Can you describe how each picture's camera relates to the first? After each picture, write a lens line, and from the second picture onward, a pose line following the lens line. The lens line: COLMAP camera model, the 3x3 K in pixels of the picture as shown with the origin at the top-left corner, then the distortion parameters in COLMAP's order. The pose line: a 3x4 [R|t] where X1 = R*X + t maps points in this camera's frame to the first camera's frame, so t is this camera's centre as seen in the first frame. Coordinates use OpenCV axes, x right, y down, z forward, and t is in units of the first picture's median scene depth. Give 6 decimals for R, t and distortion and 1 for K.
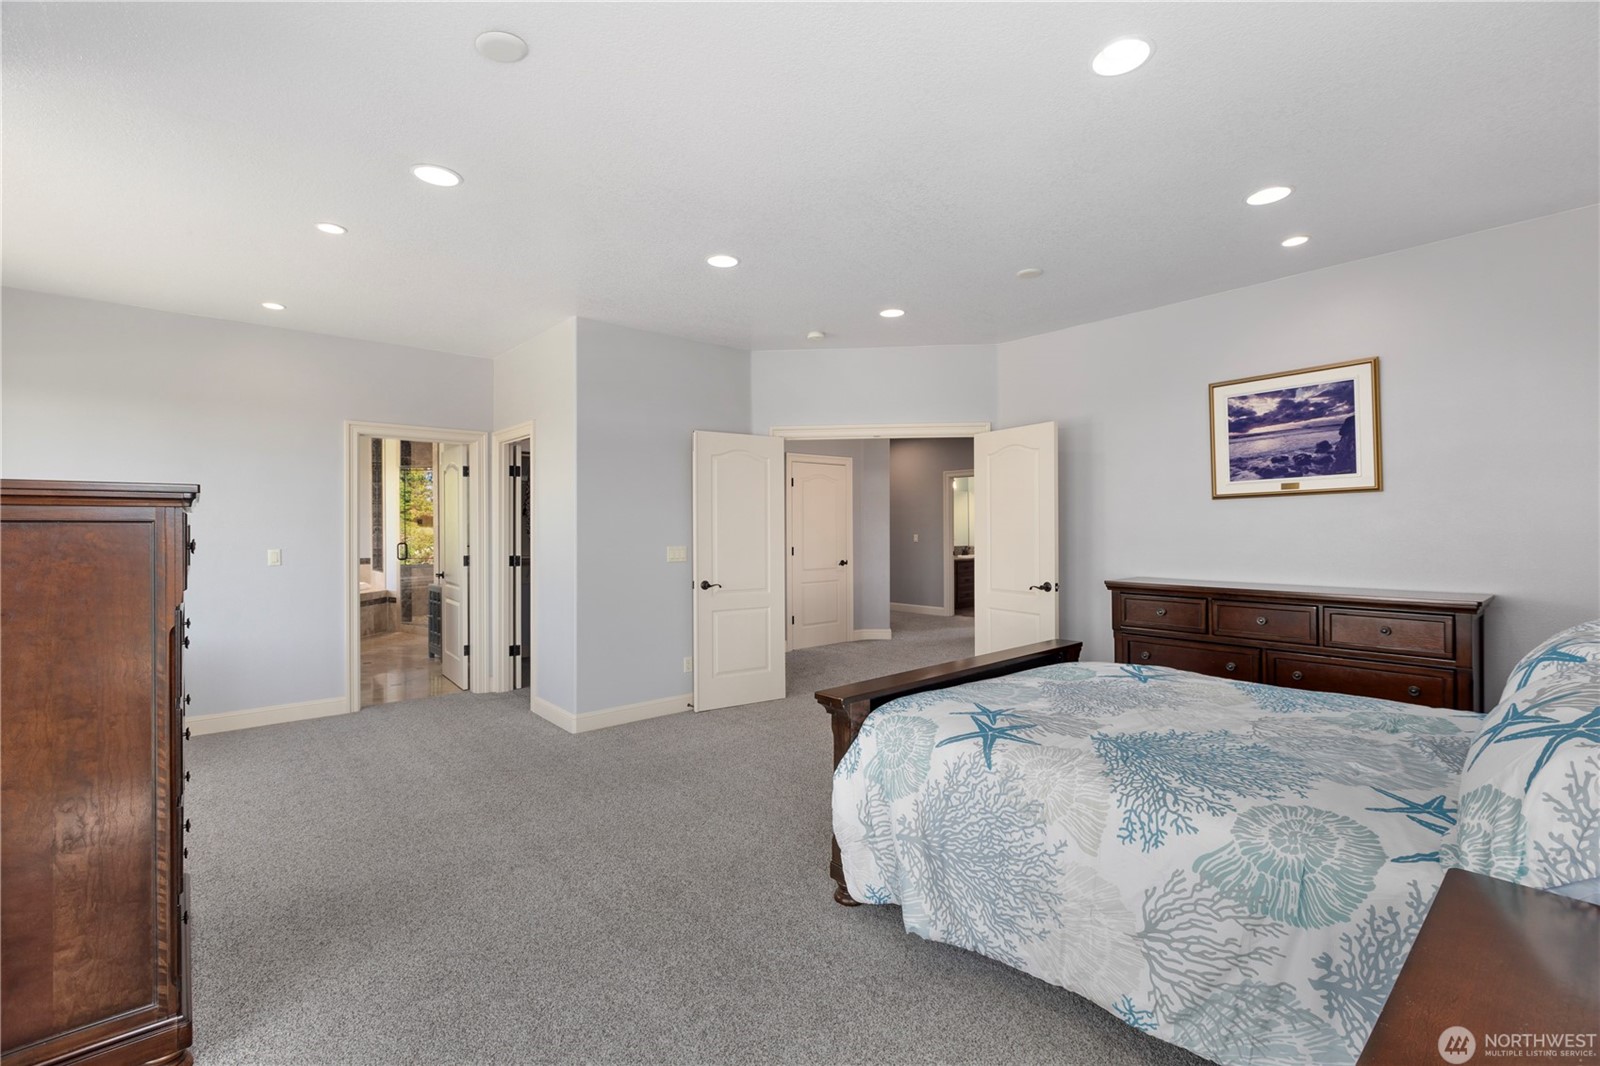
lens RADIAL K [[709.0, 0, 797.3], [0, 709.0, 523.5], [0, 0, 1]] dist [0.001168, -0.000627]
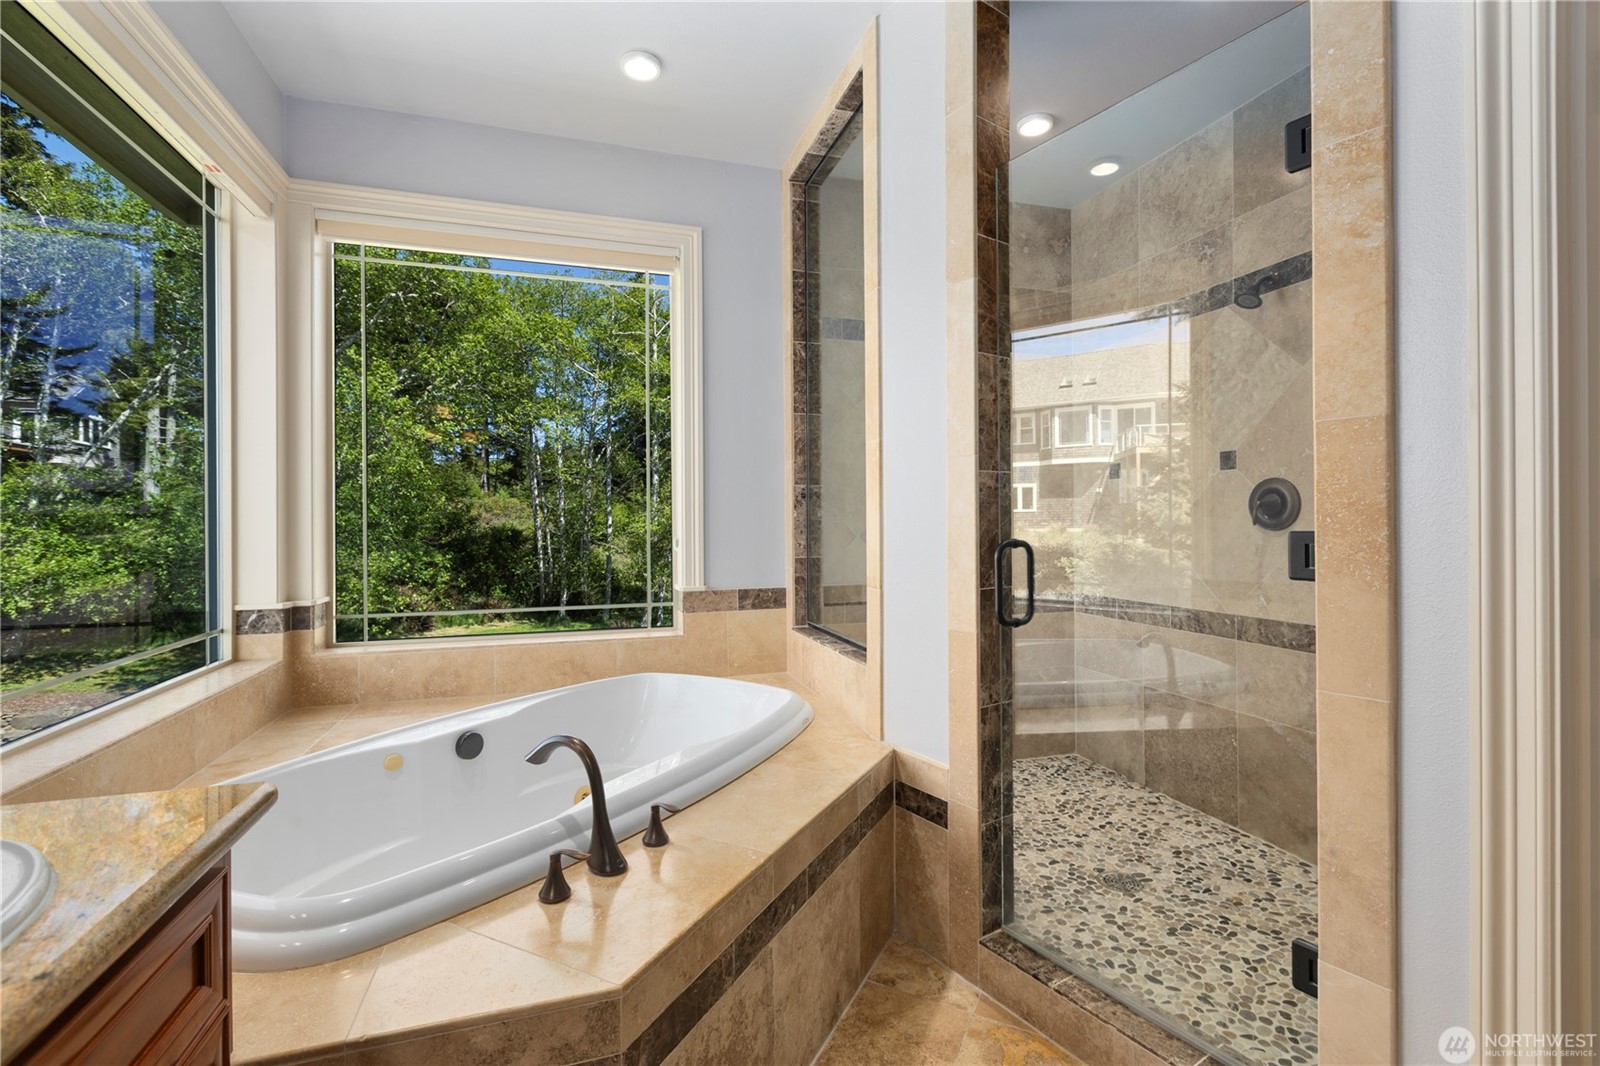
lens RADIAL K [[709.0, 0, 797.3], [0, 709.0, 523.5], [0, 0, 1]] dist [0.001168, -0.000627]
pose [[0.918080, -0.002674, -0.396385, -0.486603], [0.004892, 0.999978, 0.004585, 0.019277], [0.396364, -0.006148, 0.918073, 0.735743]]
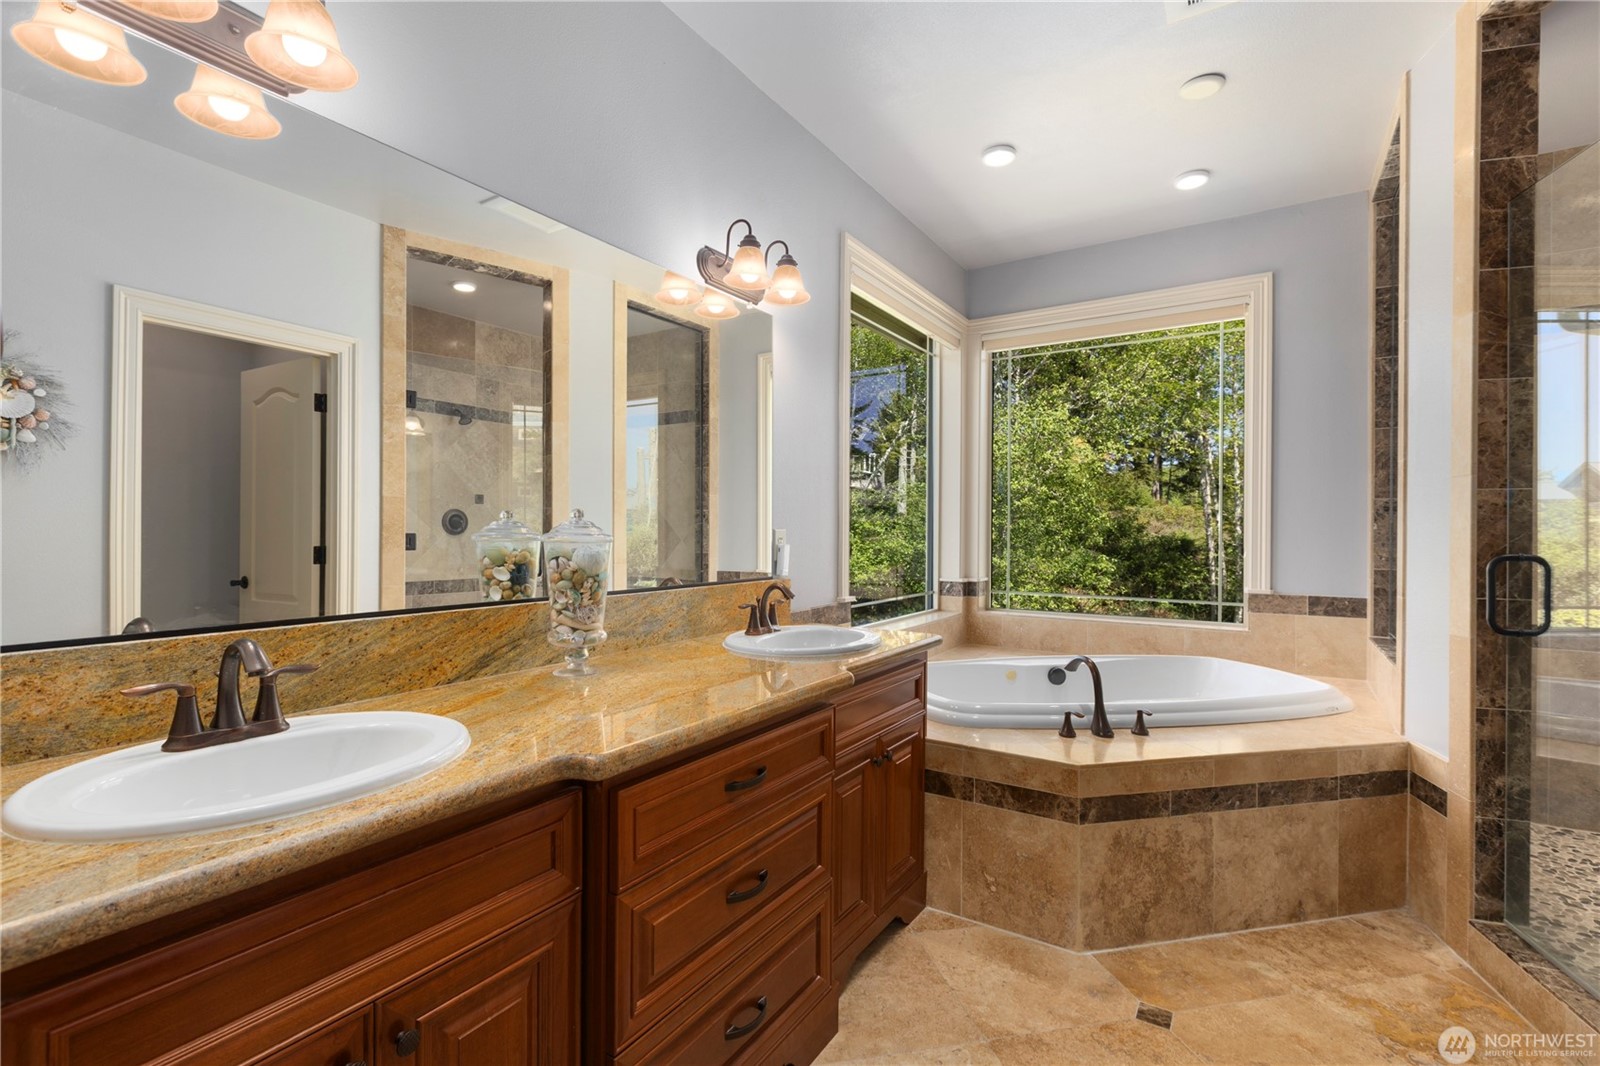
lens RADIAL K [[709.0, 0, 797.3], [0, 709.0, 523.5], [0, 0, 1]] dist [0.001168, -0.000627]
pose [[0.275450, -0.004839, -0.961303, -0.374939], [-0.006050, 0.999959, -0.006767, 0.018800], [0.961296, 0.007680, 0.275410, 0.683699]]
